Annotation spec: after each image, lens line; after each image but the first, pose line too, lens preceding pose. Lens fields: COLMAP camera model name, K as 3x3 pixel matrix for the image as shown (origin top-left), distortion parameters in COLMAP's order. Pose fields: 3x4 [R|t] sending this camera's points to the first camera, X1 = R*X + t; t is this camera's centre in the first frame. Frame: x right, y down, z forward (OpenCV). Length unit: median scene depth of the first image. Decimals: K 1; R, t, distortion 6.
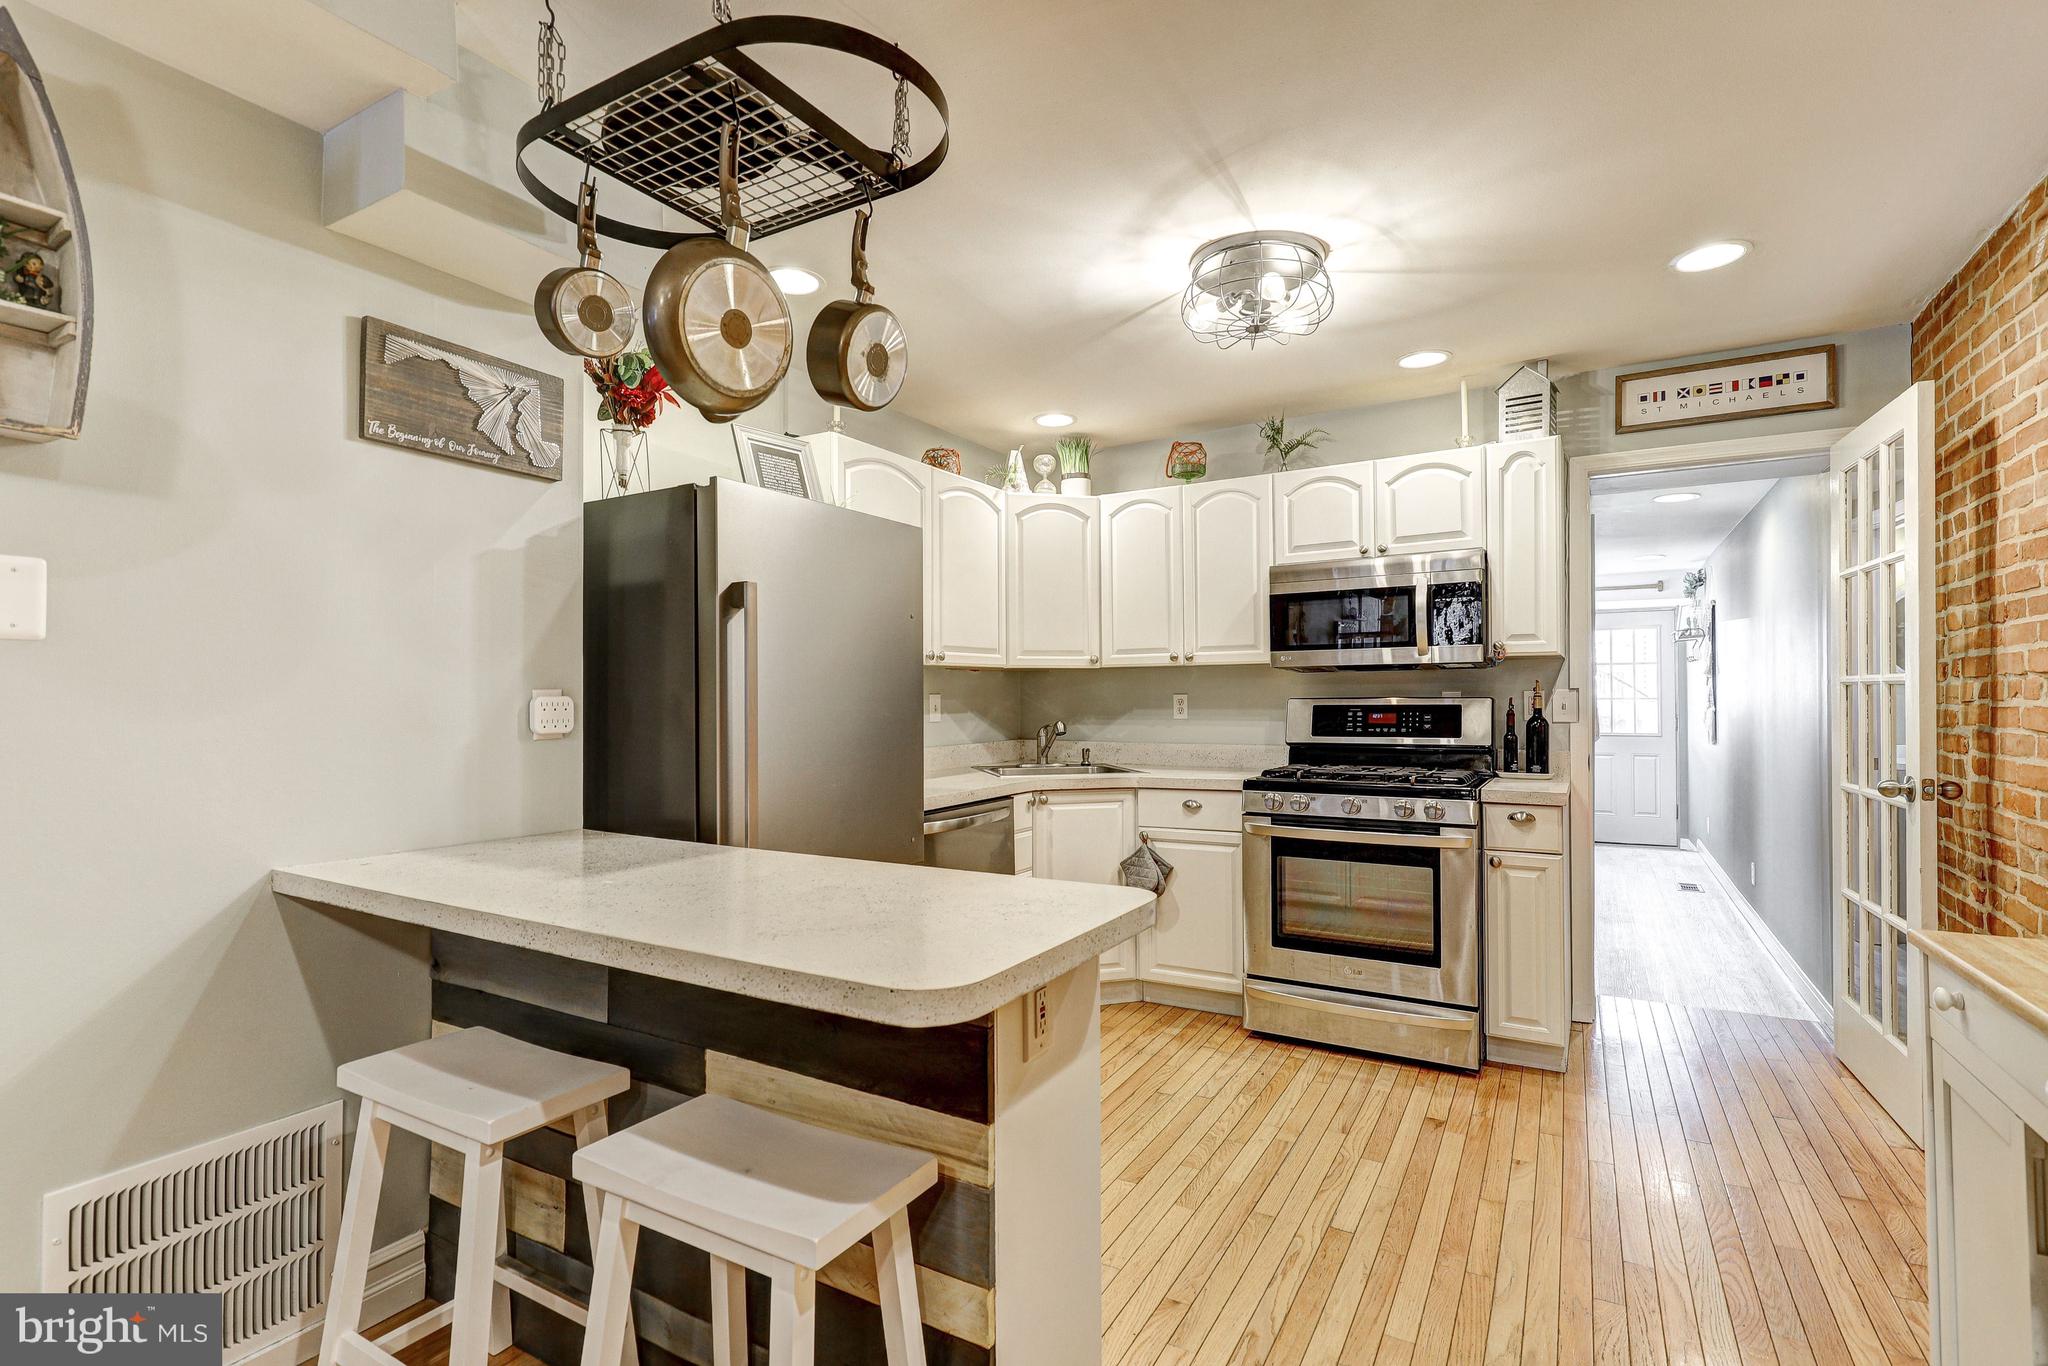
lens RADIAL K [[921.4, 0, 1020.9], [0, 921.4, 688.3], [0, 0, 1]] dist [-0.002614, 0.000668]
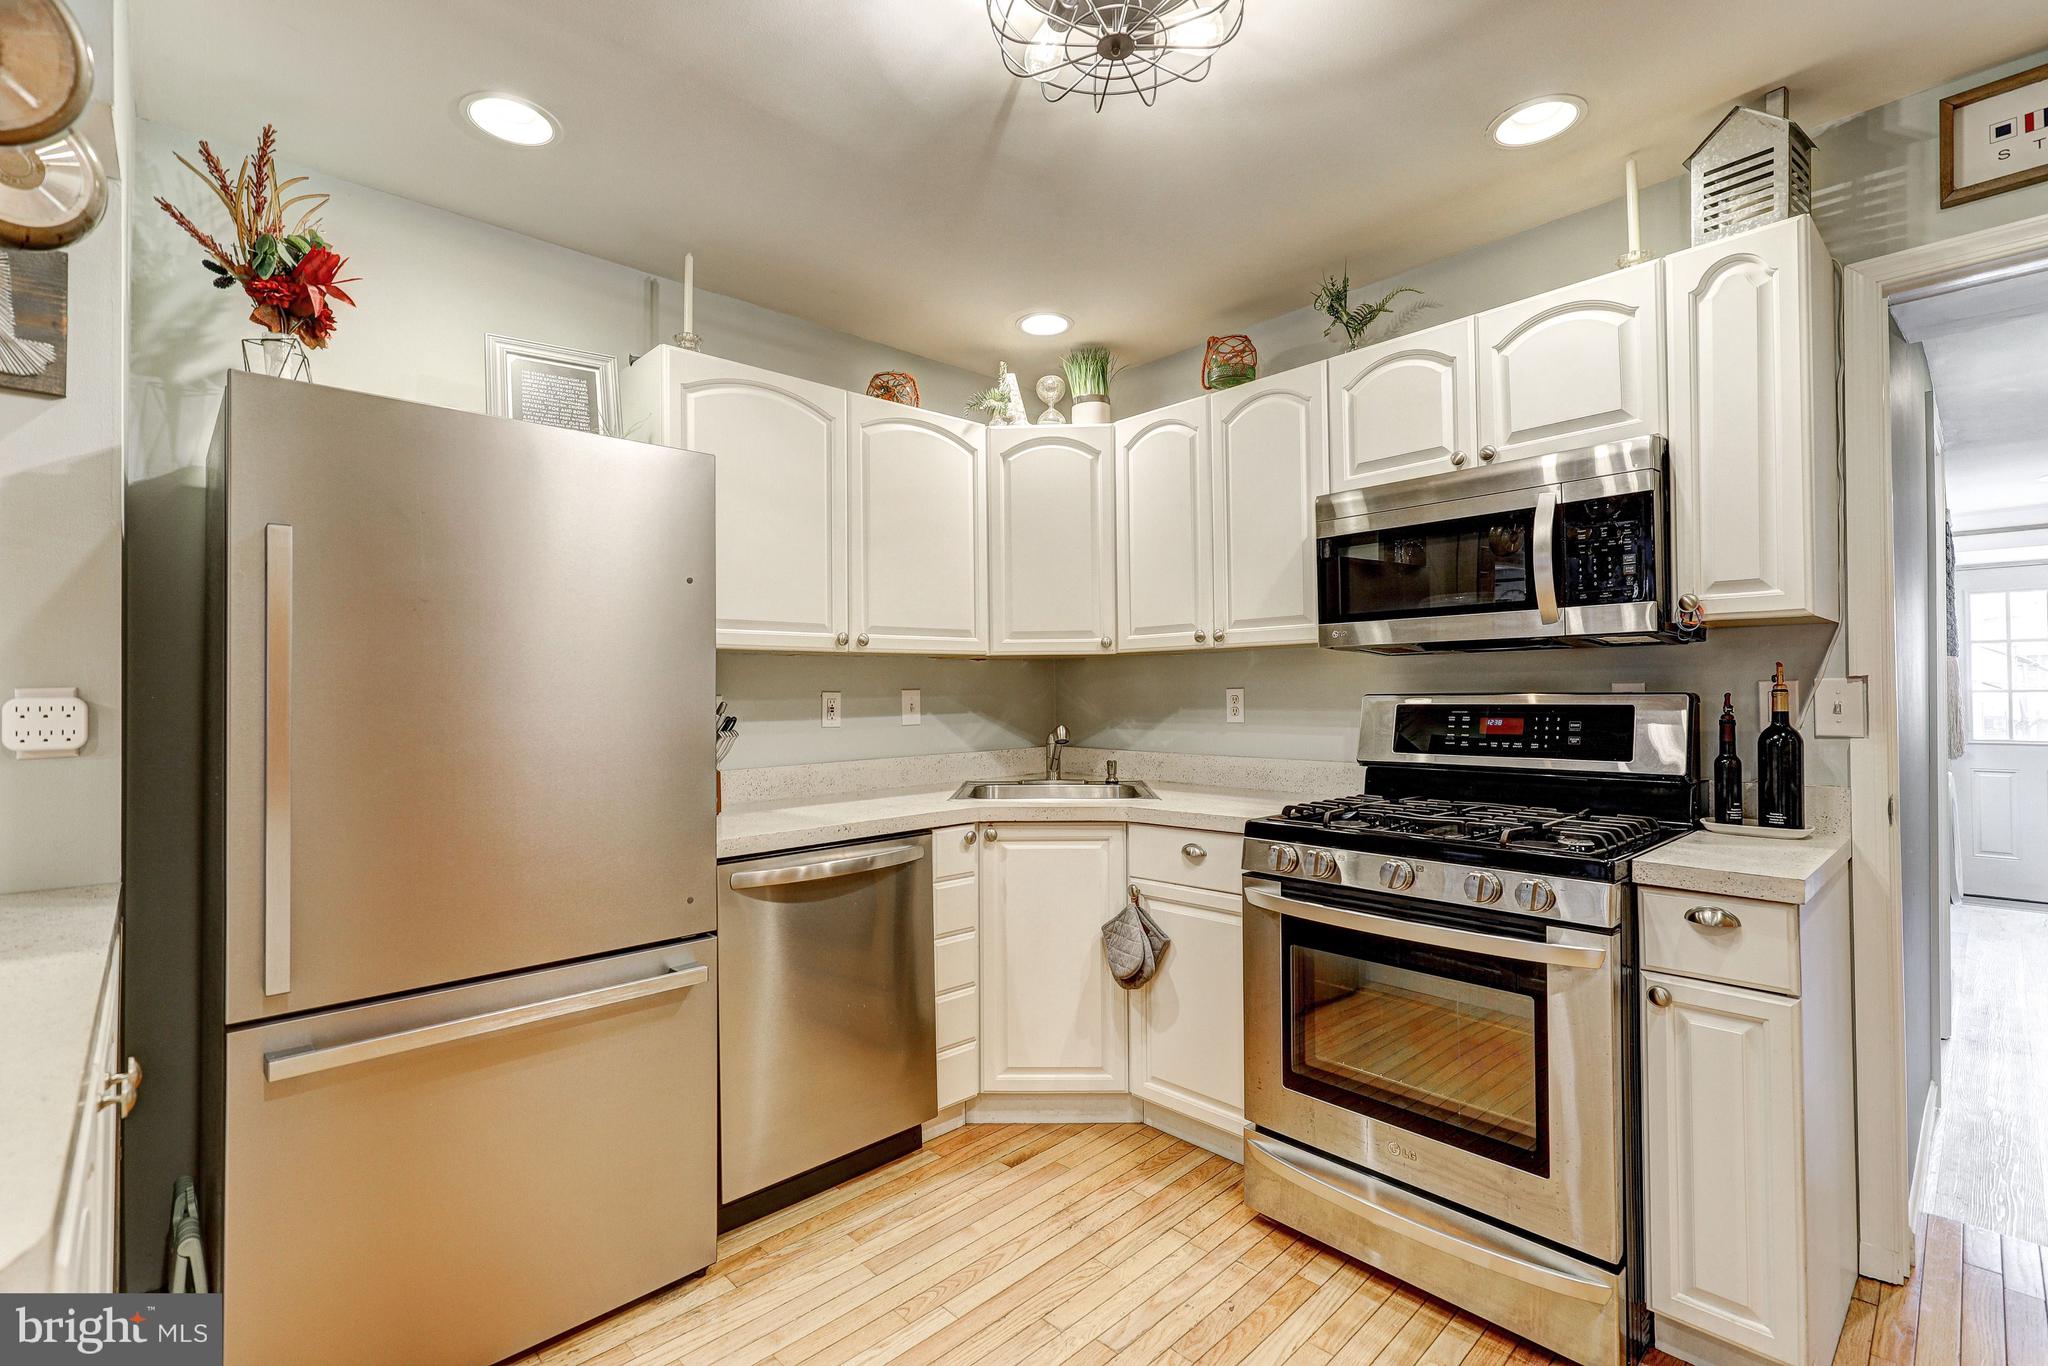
lens RADIAL K [[921.4, 0, 1023.1], [0, 921.4, 677.3], [0, 0, 1]] dist [-0.002614, 0.000668]
pose [[0.964655, -0.006950, -0.263424, 0.265064], [0.005887, 0.999971, -0.004825, 0.000183], [0.263450, 0.003103, 0.964668, 0.335679]]
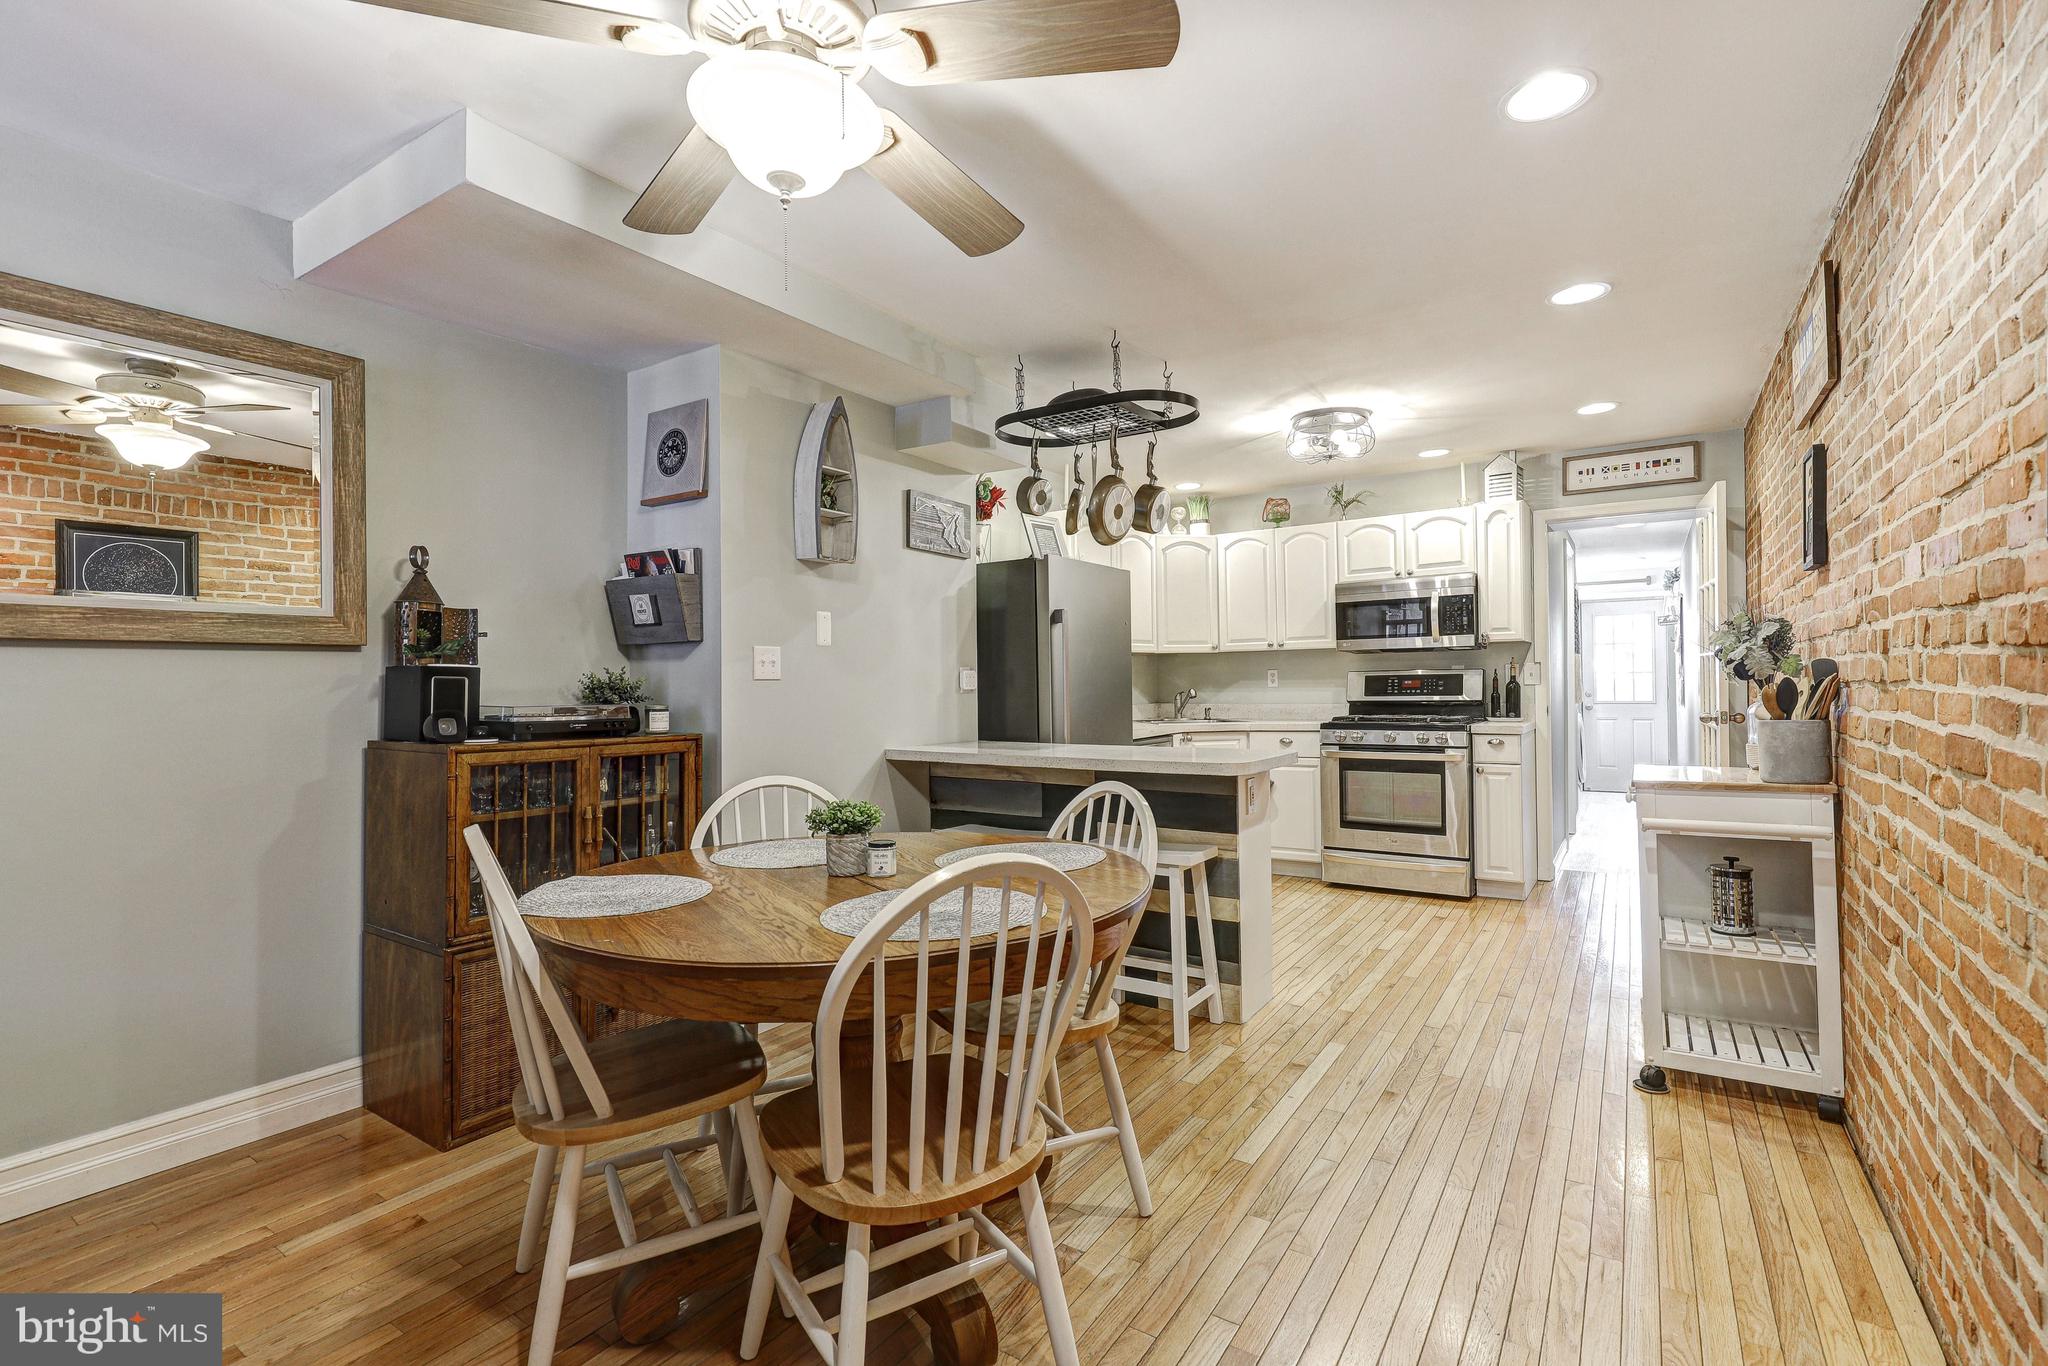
lens RADIAL K [[921.4, 0, 1027.5], [0, 921.4, 679.5], [0, 0, 1]] dist [-0.002614, 0.000668]
pose [[0.999041, -0.009812, -0.042681, -0.186350], [0.010103, 0.999927, 0.006609, 0.010447], [0.042613, -0.007034, 0.999067, -0.580370]]
